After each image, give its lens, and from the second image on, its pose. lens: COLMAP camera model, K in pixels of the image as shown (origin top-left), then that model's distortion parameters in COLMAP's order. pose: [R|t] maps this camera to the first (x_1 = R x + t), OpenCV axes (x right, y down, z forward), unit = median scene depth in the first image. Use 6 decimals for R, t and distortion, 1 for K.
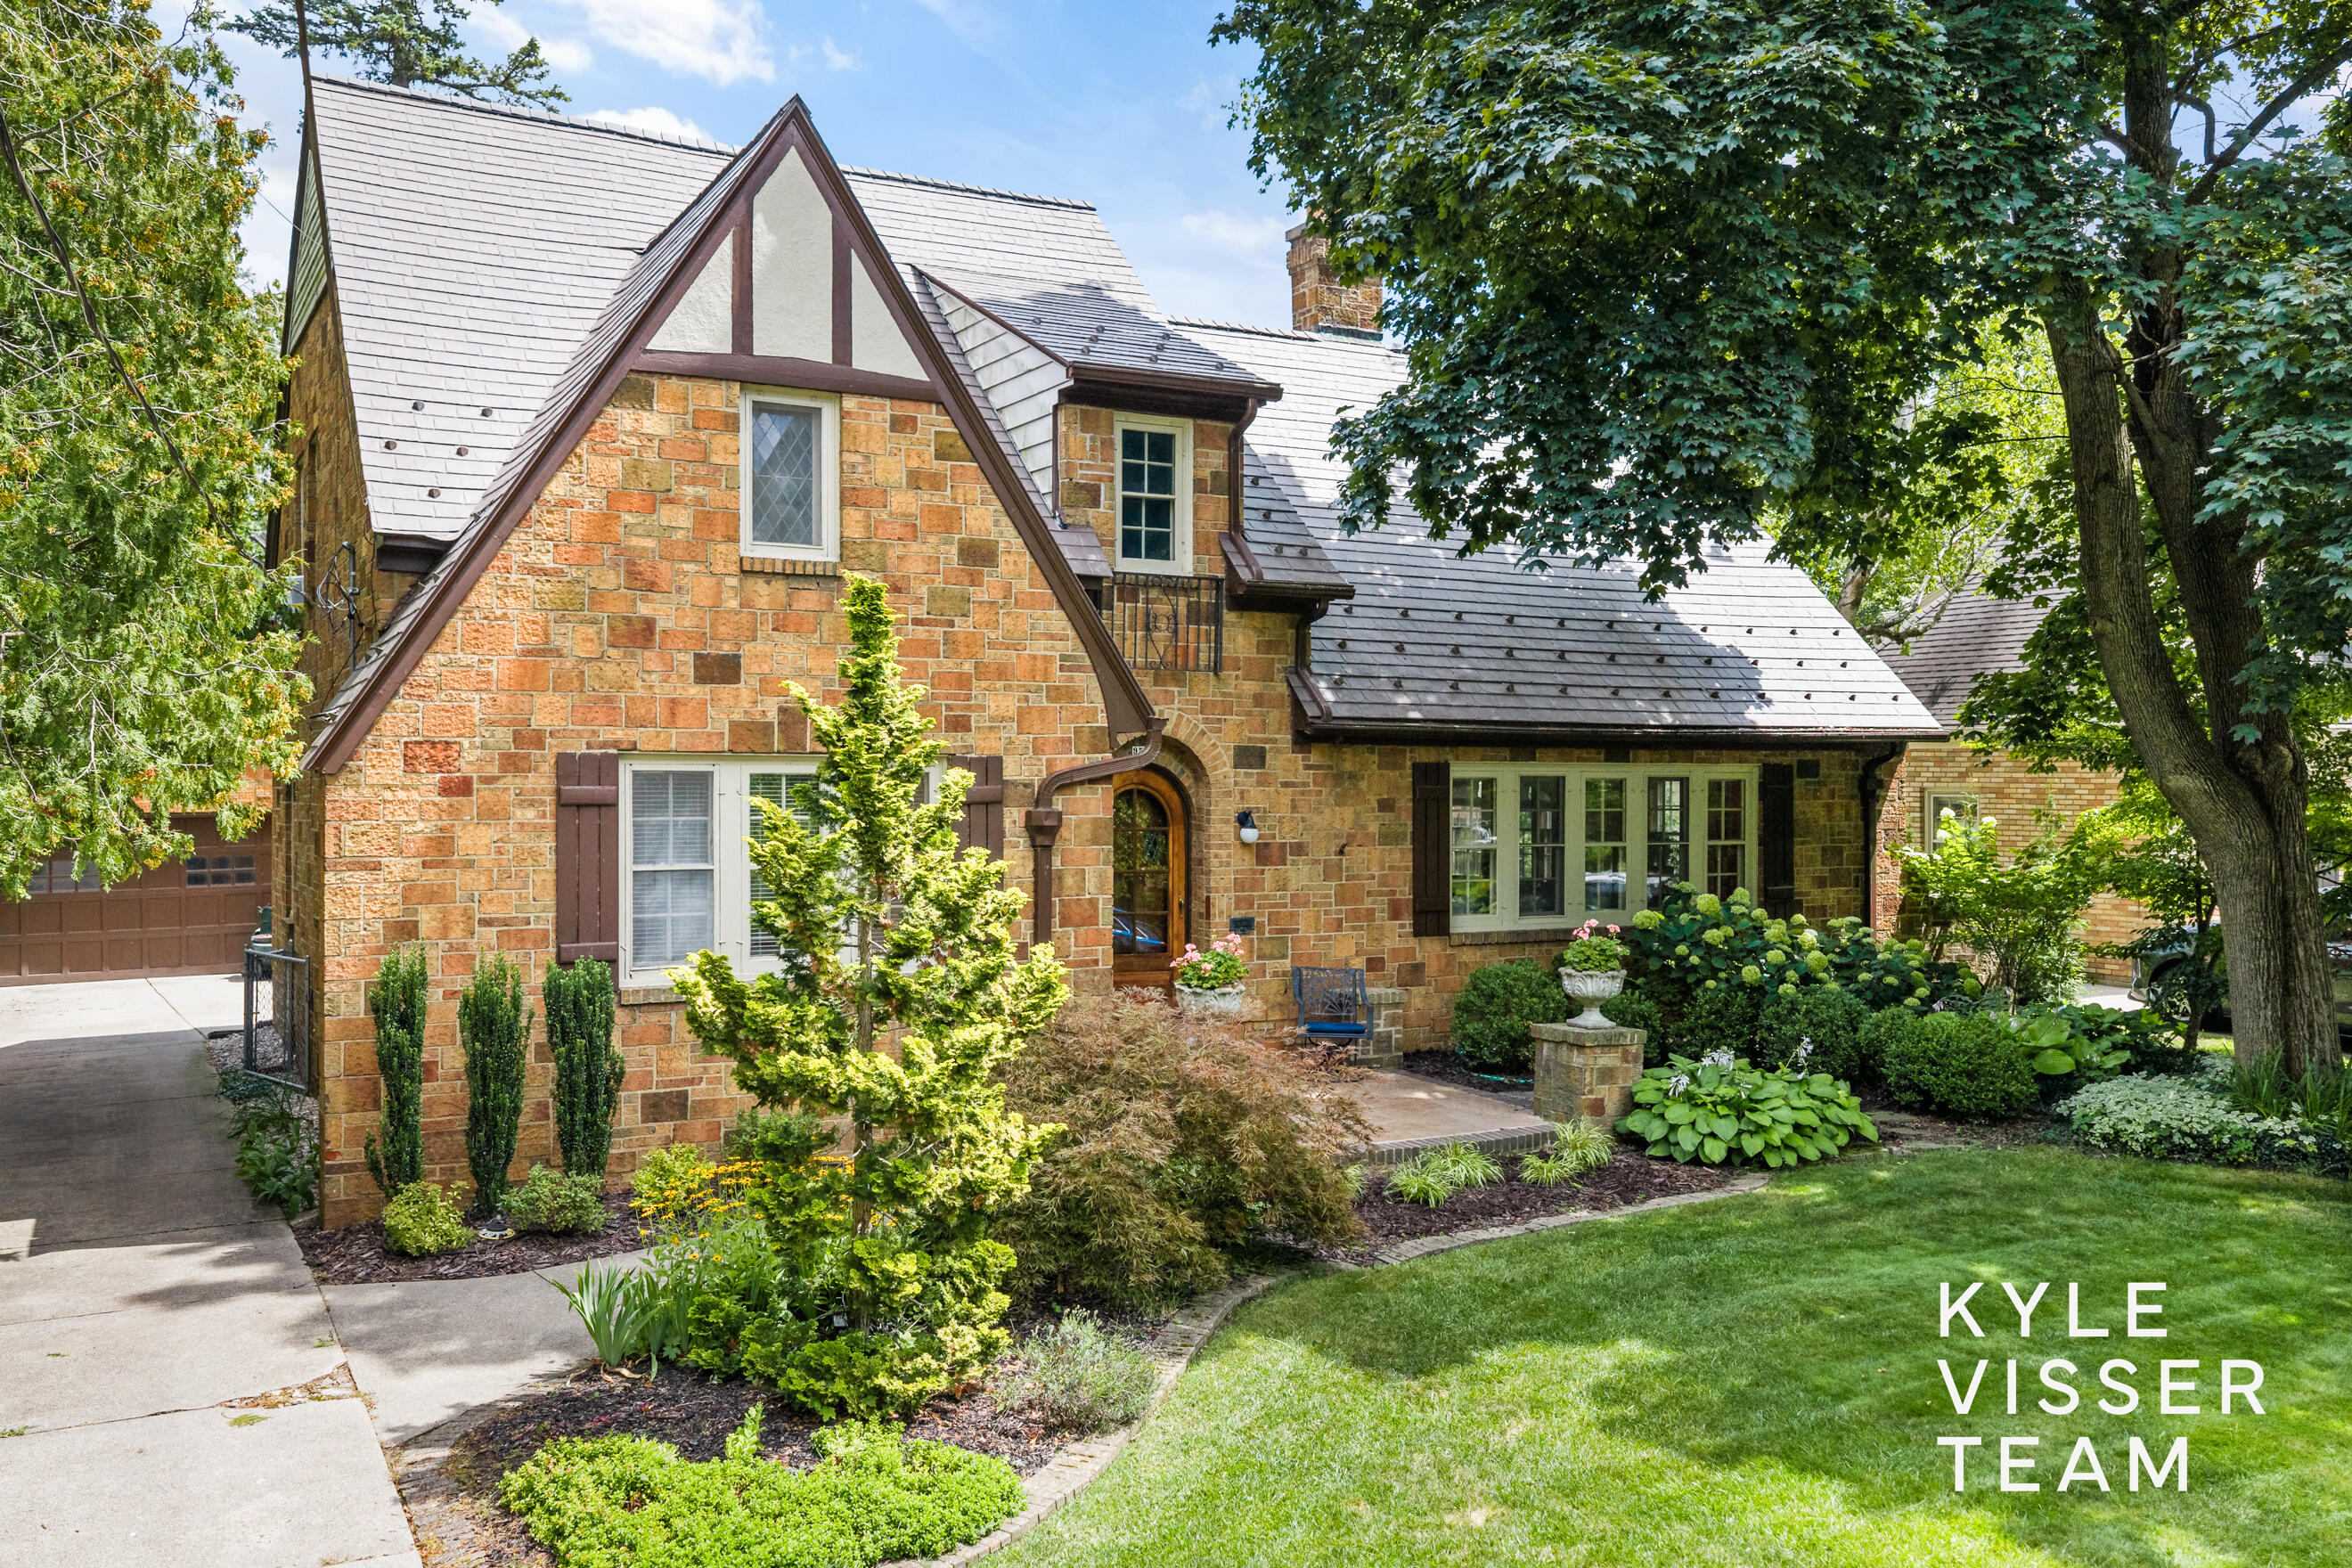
lens RADIAL K [[1902.0, 0, 1182.4], [0, 1902.0, 787.3], [0, 0, 1]] dist [0.050834, -0.131915]
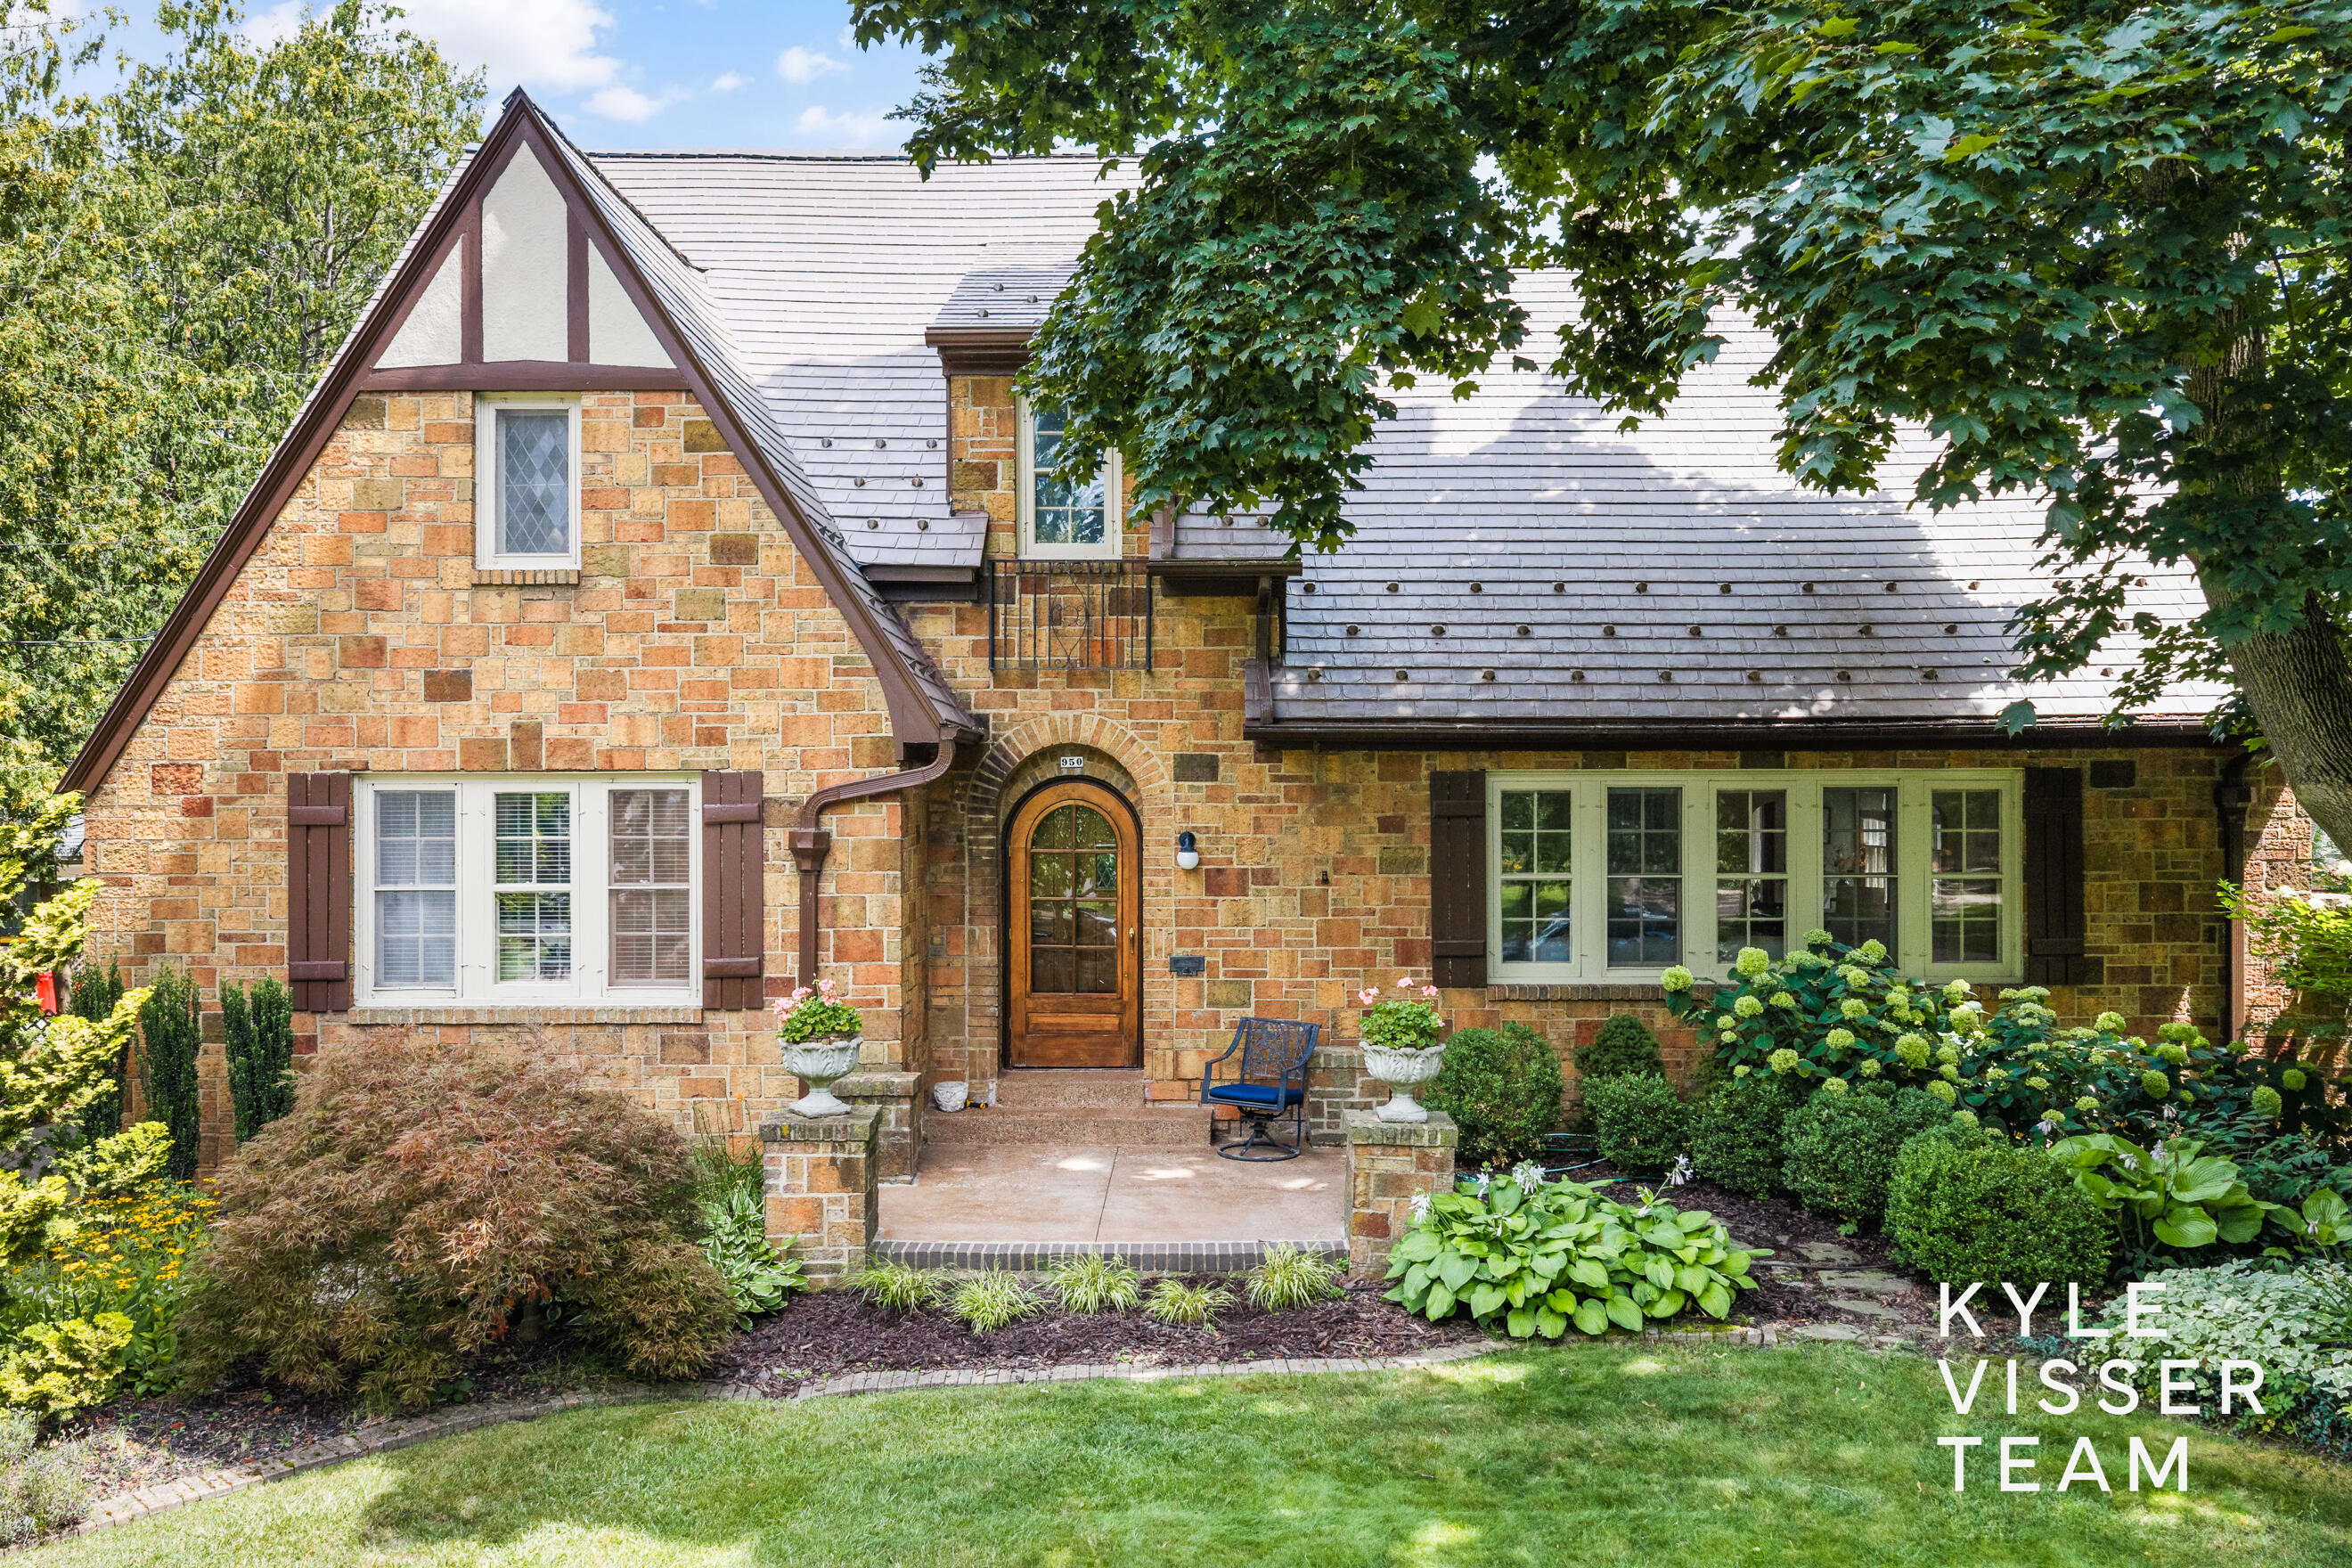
lens RADIAL K [[1902.0, 0, 1182.4], [0, 1902.0, 787.3], [0, 0, 1]] dist [0.050834, -0.131915]
pose [[0.877494, -0.006292, -0.479546, 0.541904], [0.004011, 0.999975, -0.005780, -0.002794], [0.479570, 0.003148, 0.877498, 0.311358]]
